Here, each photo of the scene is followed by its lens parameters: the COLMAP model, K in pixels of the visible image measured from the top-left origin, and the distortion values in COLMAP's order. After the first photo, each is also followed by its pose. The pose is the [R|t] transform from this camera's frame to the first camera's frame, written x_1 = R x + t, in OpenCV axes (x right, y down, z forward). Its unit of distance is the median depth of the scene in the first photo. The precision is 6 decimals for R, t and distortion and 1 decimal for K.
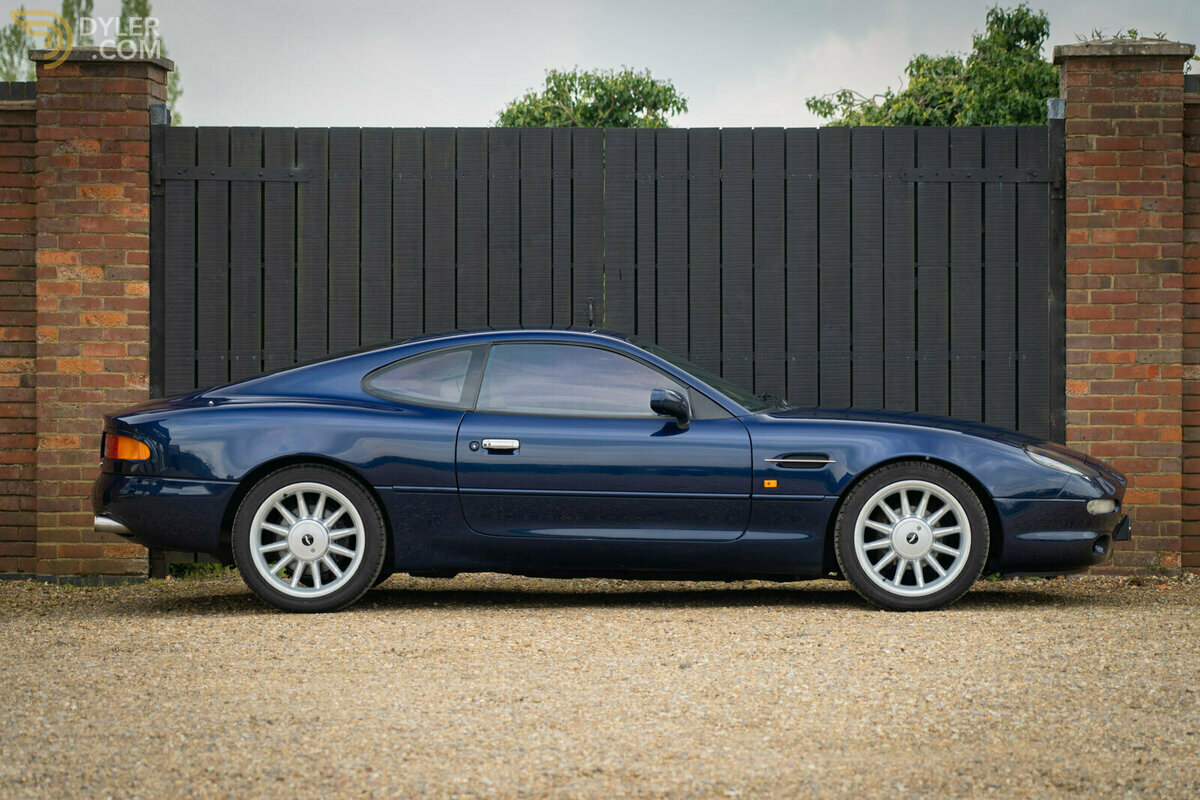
lens RADIAL K [[3592.4, 0, 595.5], [0, 3592.4, 399.8], [0, 0, 1]] dist [0.068159, 0.000000]
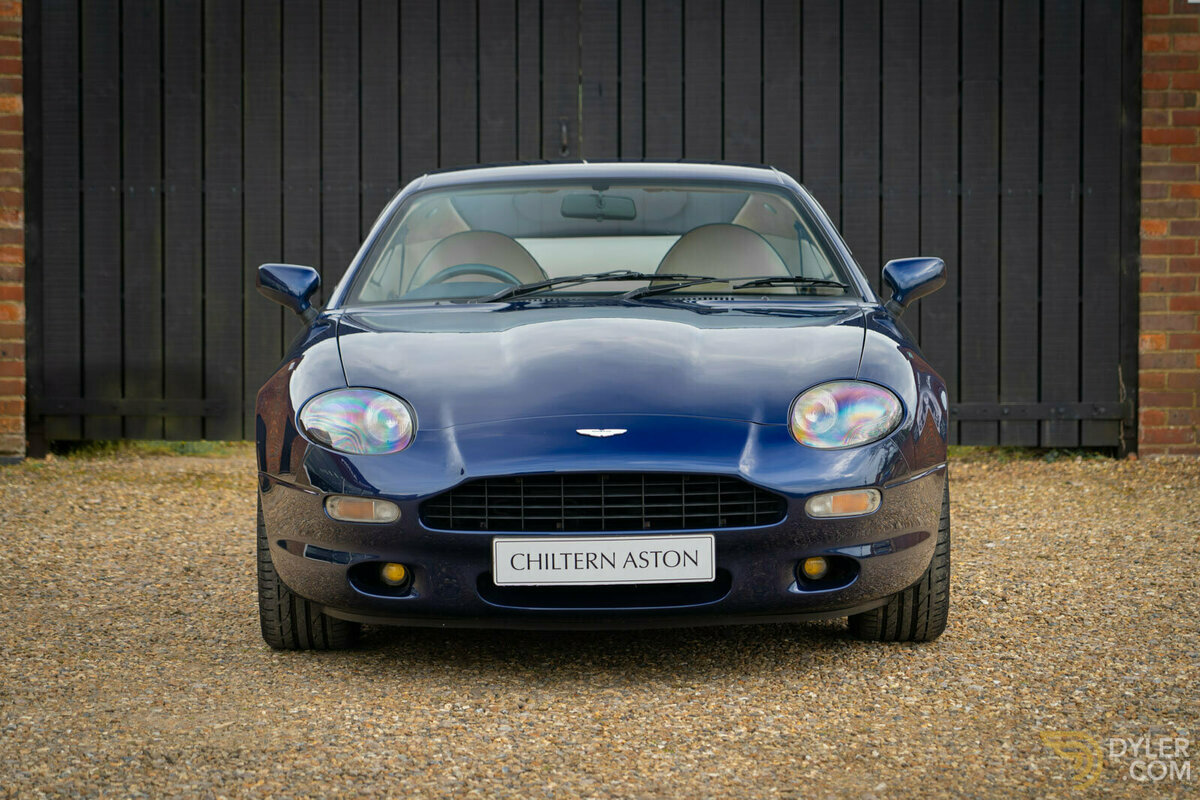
lens RADIAL K [[3592.4, 0, 607.3], [0, 3592.4, 399.0], [0, 0, 1]] dist [0.068159, 0.000000]
pose [[0.999586, 0.000043, 0.028773, -0.015062], [-0.001767, 0.998203, 0.059904, -0.013426], [-0.028719, -0.059930, 0.997789, 0.178241]]
